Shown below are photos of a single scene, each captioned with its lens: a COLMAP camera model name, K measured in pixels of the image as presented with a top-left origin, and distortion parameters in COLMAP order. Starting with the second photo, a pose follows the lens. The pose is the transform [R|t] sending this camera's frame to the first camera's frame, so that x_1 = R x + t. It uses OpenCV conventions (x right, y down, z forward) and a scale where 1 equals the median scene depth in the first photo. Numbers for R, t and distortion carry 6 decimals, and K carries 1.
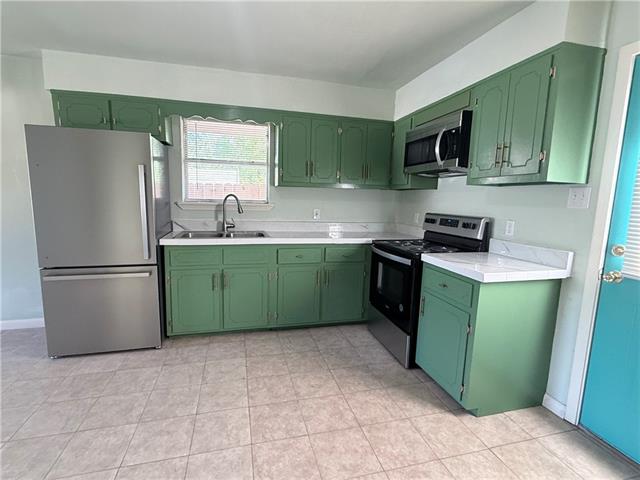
lens RADIAL K [[311.8, 0, 320.1], [0, 311.8, 240.3], [0, 0, 1]] dist [-0.000215, 0.000025]
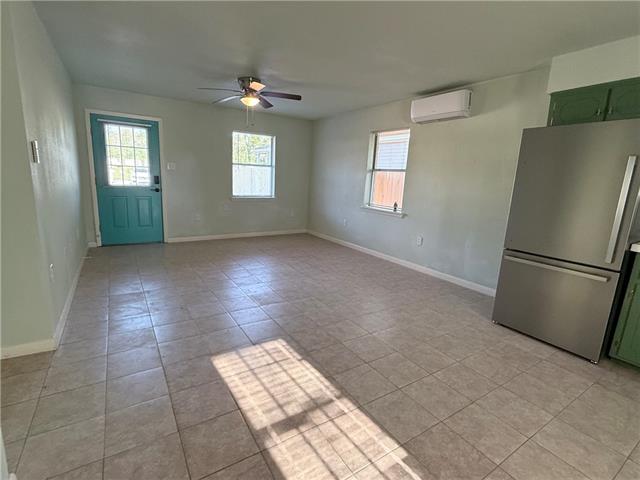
lens RADIAL K [[311.8, 0, 319.8], [0, 311.8, 241.5], [0, 0, 1]] dist [-0.000215, 0.000025]
pose [[0.305286, 0.183393, -0.934434, 0.014304], [-0.172151, 0.975740, 0.135257, 0.023779], [0.936571, 0.119572, 0.329451, -0.078152]]
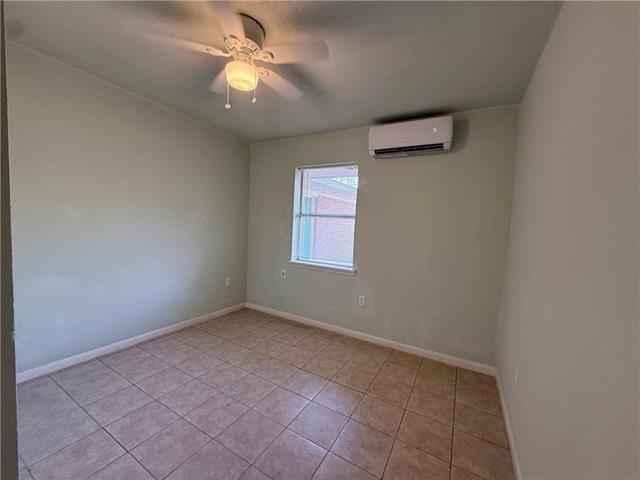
lens RADIAL K [[256.8, 0, 319.8], [0, 256.8, 238.7], [0, 0, 1]] dist [-0.000691, -0.000033]
pose [[0.709111, 0.049100, -0.703385, -0.815301], [-0.129538, 0.989665, -0.061509, -0.026145], [0.693096, 0.134731, 0.708143, 0.011666]]
